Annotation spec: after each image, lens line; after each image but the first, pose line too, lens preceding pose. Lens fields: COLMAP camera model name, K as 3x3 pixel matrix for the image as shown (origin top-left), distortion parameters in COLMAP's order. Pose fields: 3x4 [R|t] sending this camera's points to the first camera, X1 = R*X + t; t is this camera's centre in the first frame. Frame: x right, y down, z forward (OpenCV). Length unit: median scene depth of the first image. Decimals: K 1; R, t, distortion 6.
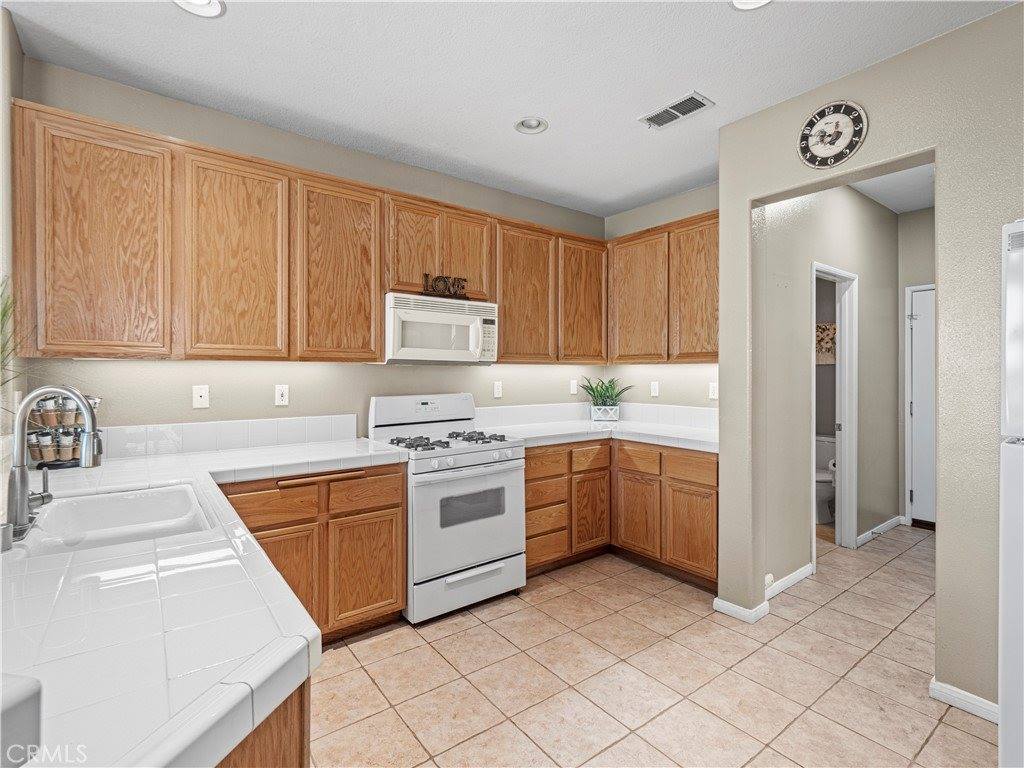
lens RADIAL K [[495.5, 0, 512.4], [0, 495.5, 373.4], [0, 0, 1]] dist [-0.012411, -0.001260]
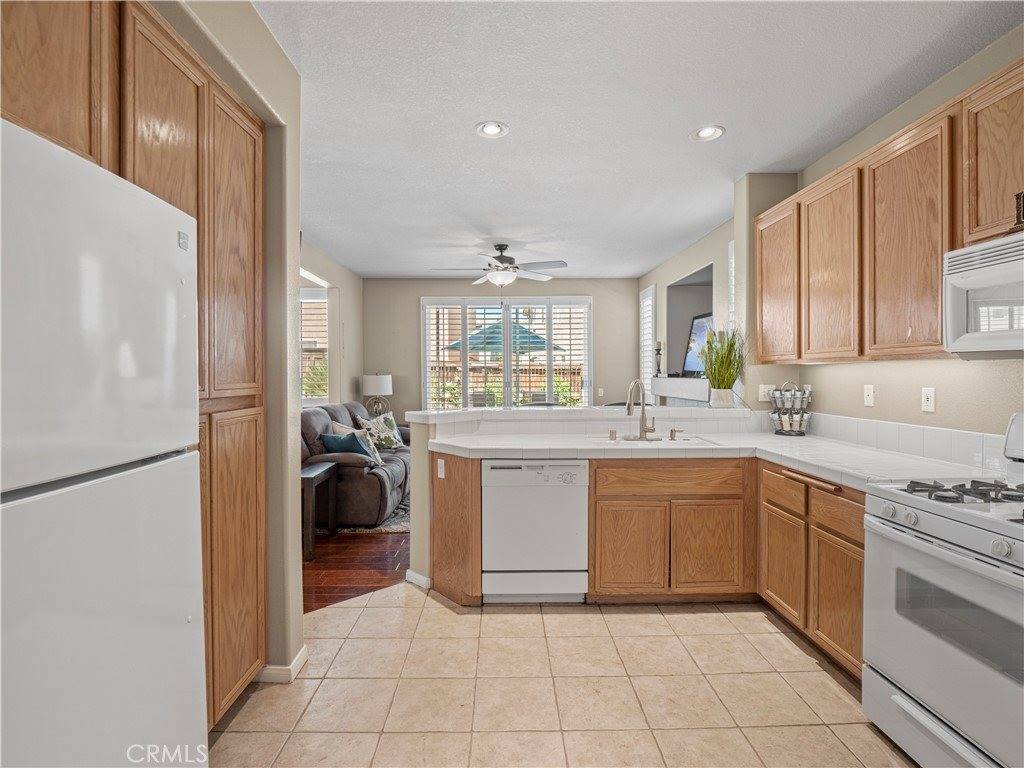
lens RADIAL K [[490.5, 0, 518.8], [0, 490.5, 381.1], [0, 0, 1]] dist [-0.010257, -0.000615]
pose [[-0.574644, 0.014526, -0.818275, 0.700319], [0.002012, 0.999865, 0.016336, -0.003230], [0.818401, 0.007741, -0.574595, 1.014513]]
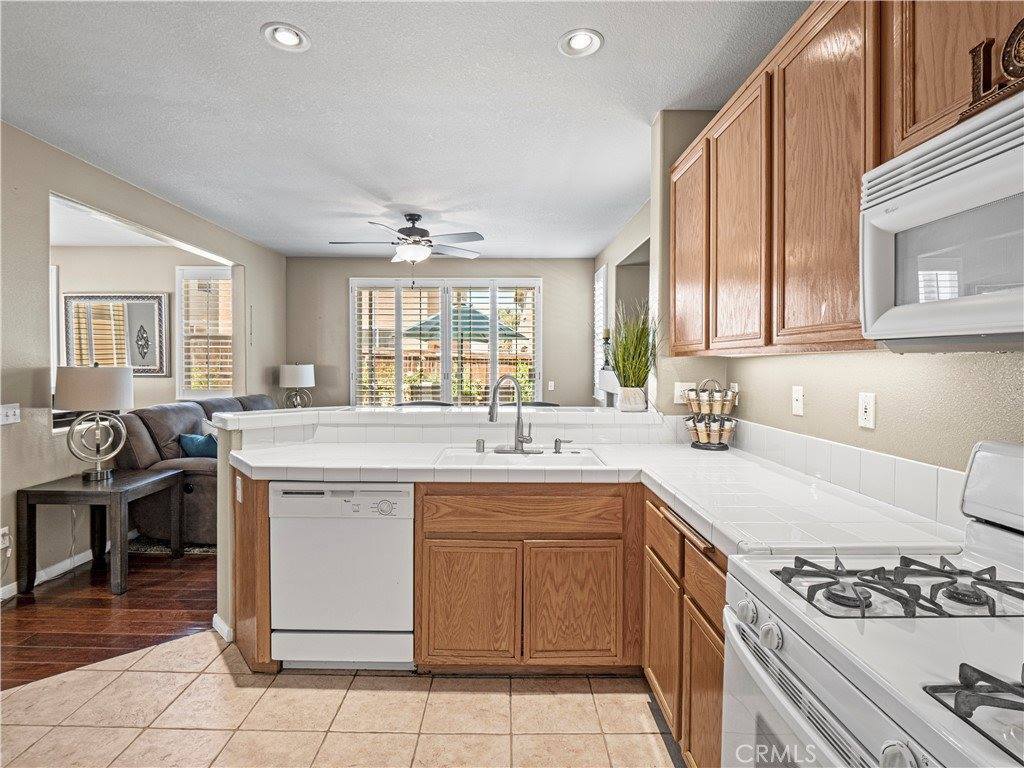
lens RADIAL K [[495.5, 0, 512.4], [0, 495.5, 373.4], [0, 0, 1]] dist [-0.012411, -0.001260]
pose [[-0.586530, 0.013659, -0.809812, 0.280607], [-0.006632, 0.999743, 0.021665, -0.010336], [0.809900, 0.018078, -0.586289, 1.123007]]
